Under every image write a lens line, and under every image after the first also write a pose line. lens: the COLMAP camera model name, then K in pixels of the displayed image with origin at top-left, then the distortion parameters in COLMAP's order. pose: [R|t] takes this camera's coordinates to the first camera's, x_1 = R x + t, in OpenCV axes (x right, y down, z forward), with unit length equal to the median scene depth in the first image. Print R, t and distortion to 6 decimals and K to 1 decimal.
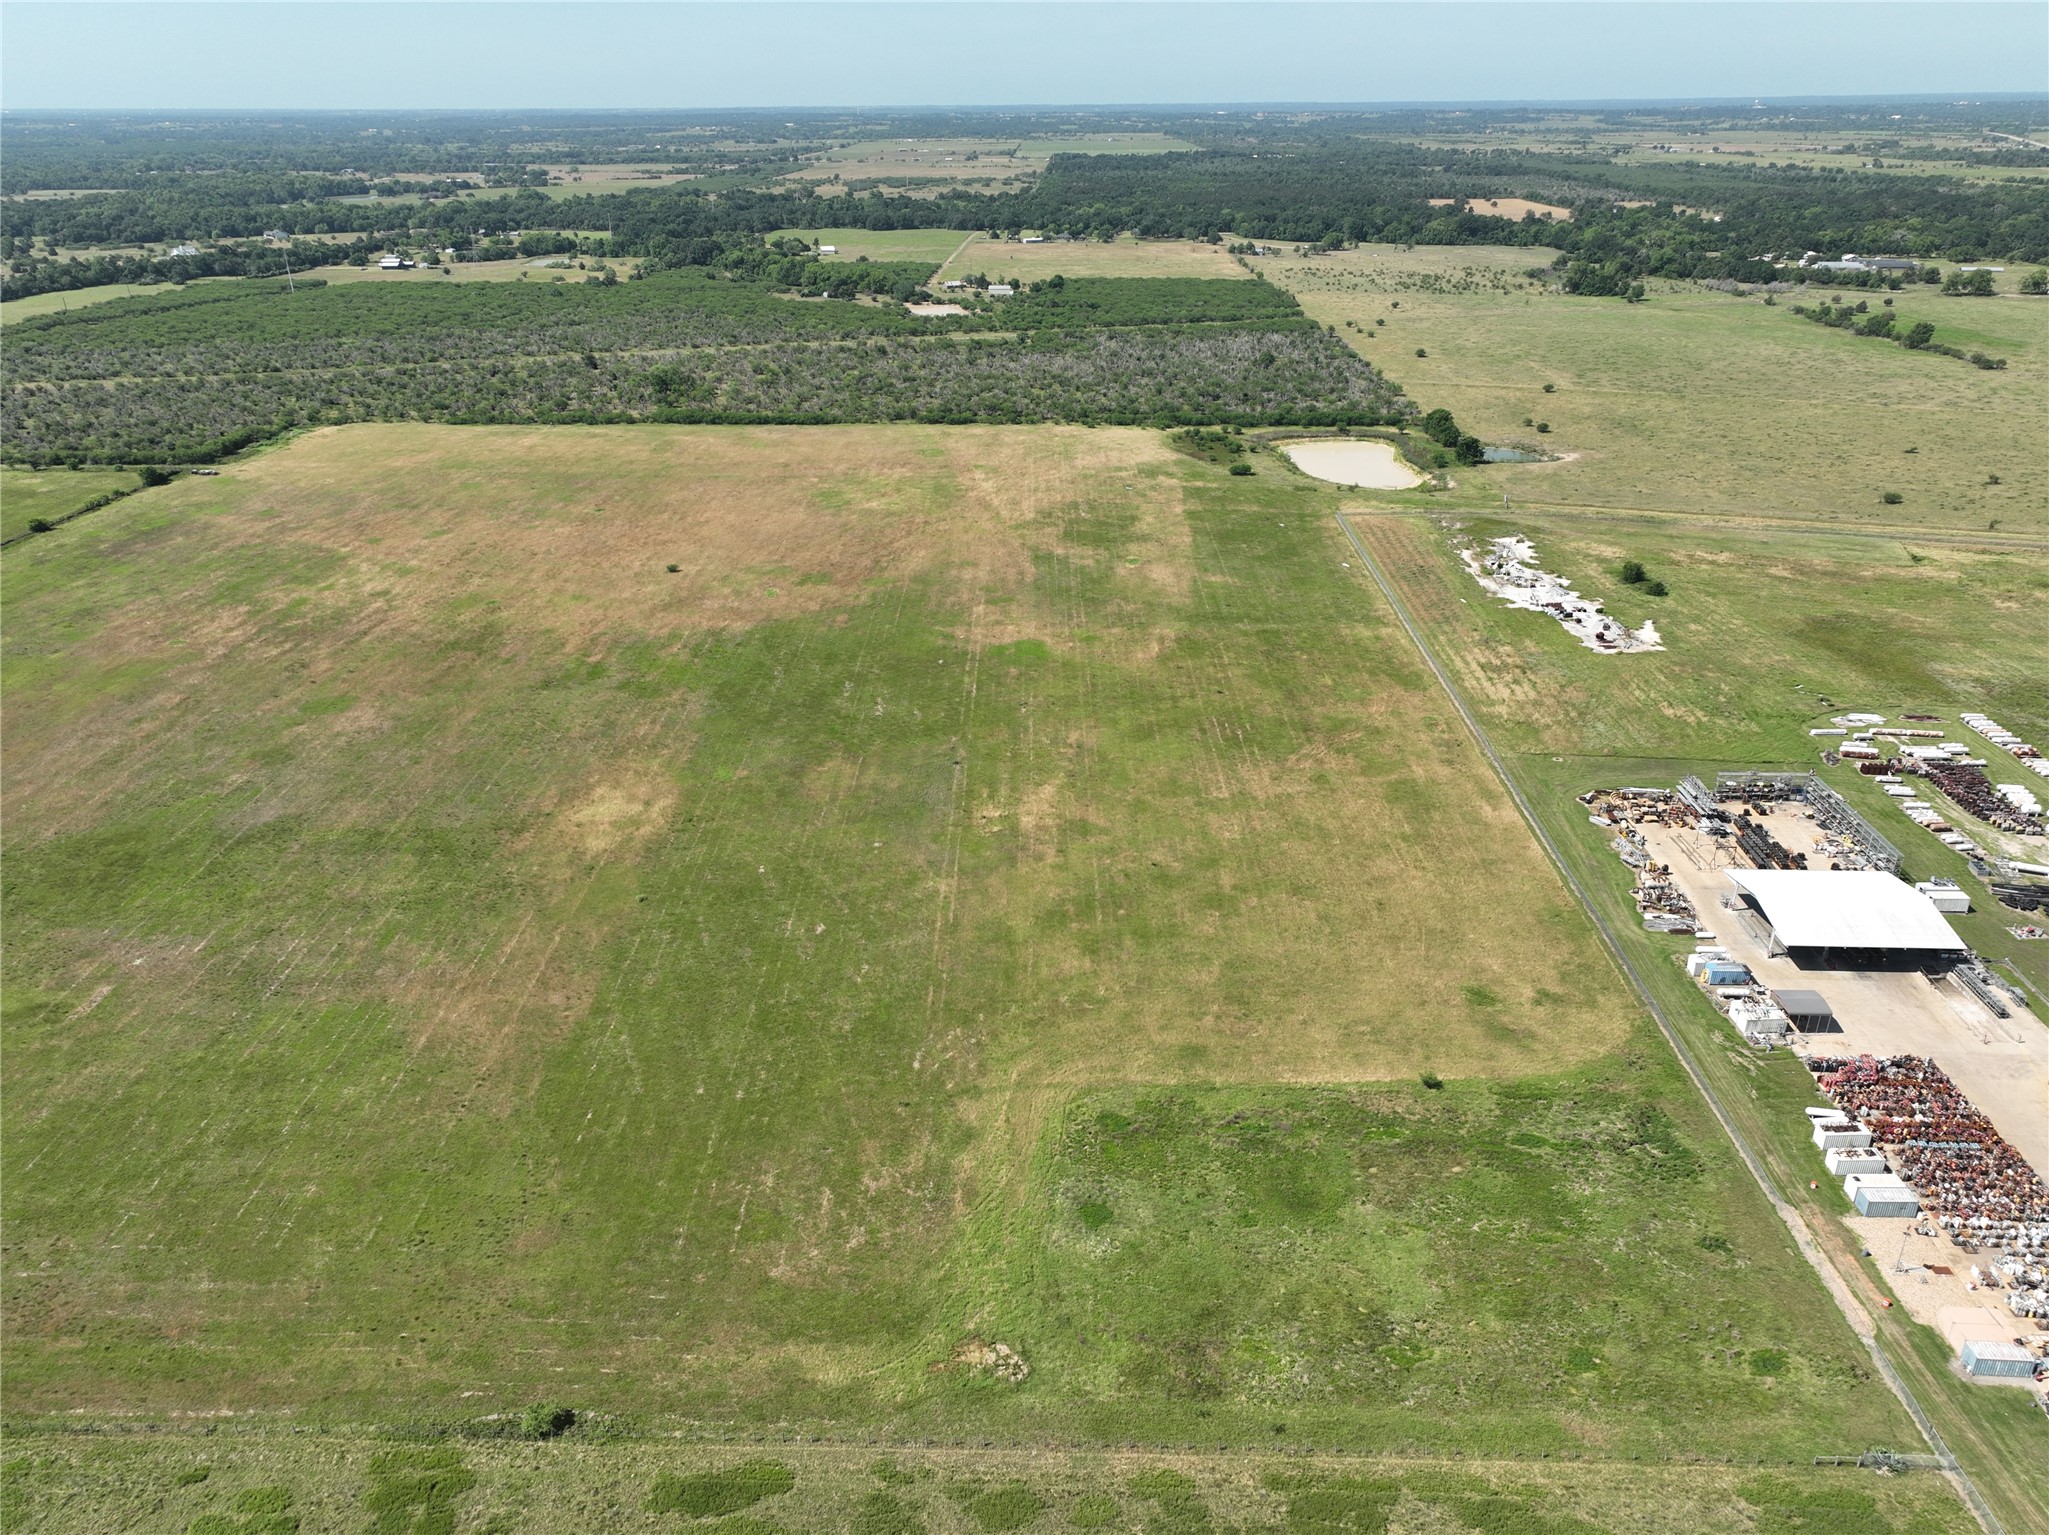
lens RADIAL K [[1443.0, 0, 1019.3], [0, 1443.0, 773.8], [0, 0, 1]] dist [-0.010214, 0.032969]
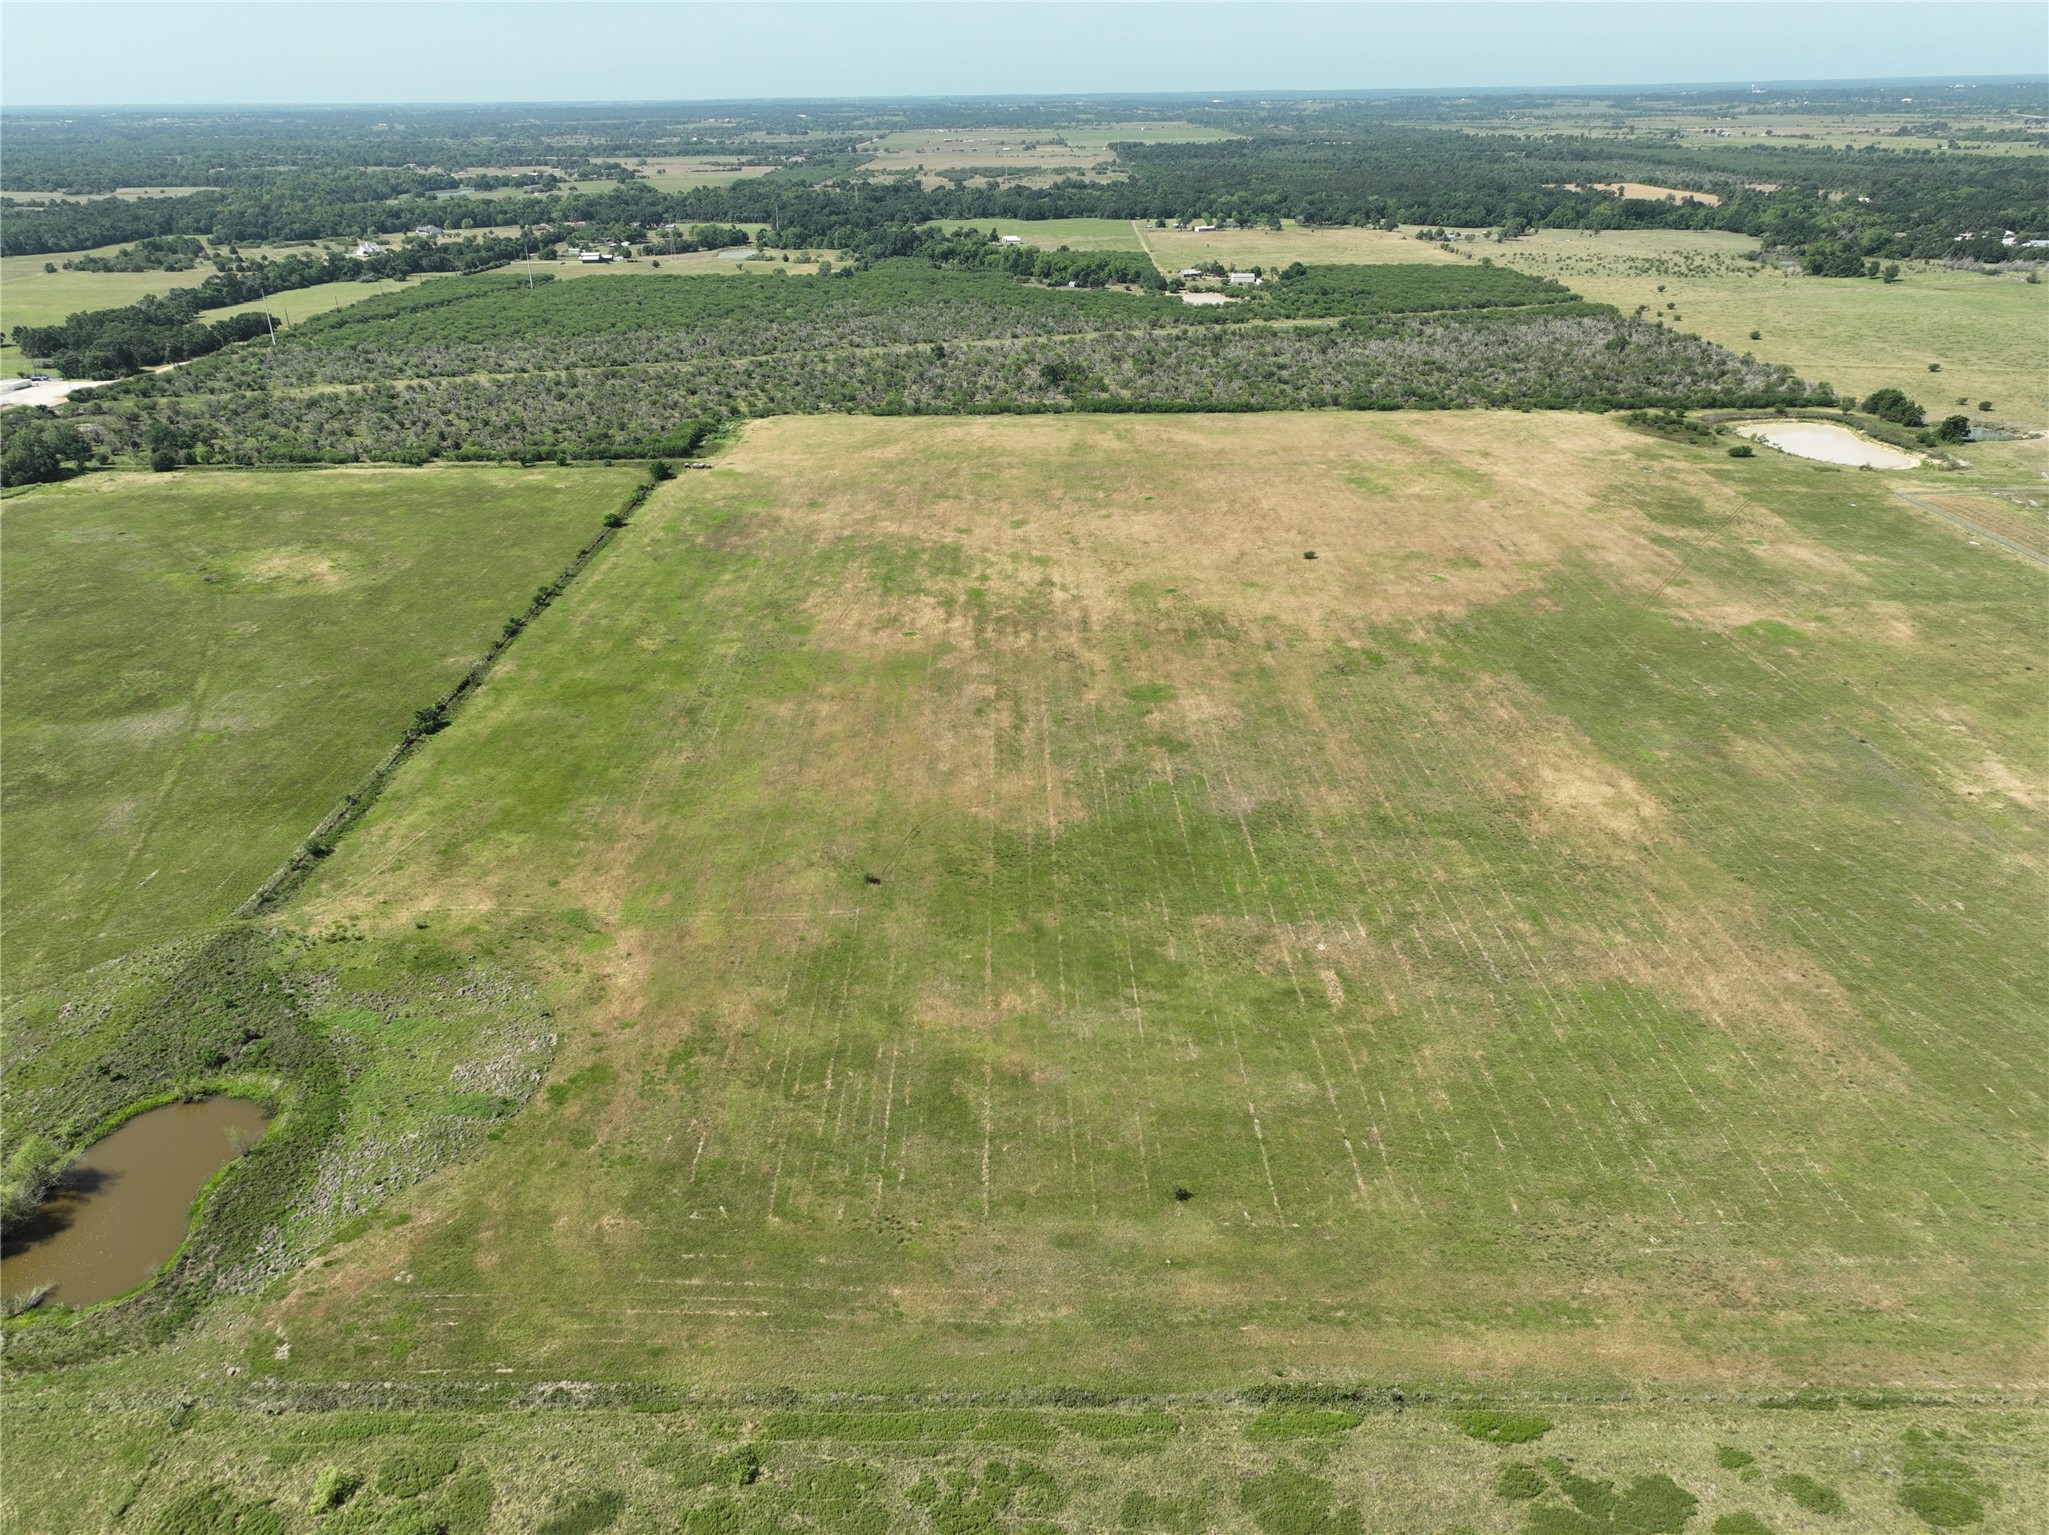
lens RADIAL K [[1443.0, 0, 1019.8], [0, 1443.0, 770.0], [0, 0, 1]] dist [-0.010214, 0.032969]
pose [[0.999778, -0.014185, 0.015558, -0.299046], [0.014128, 0.999893, 0.003760, 0.000176], [-0.015610, -0.003539, 0.999872, 0.000699]]
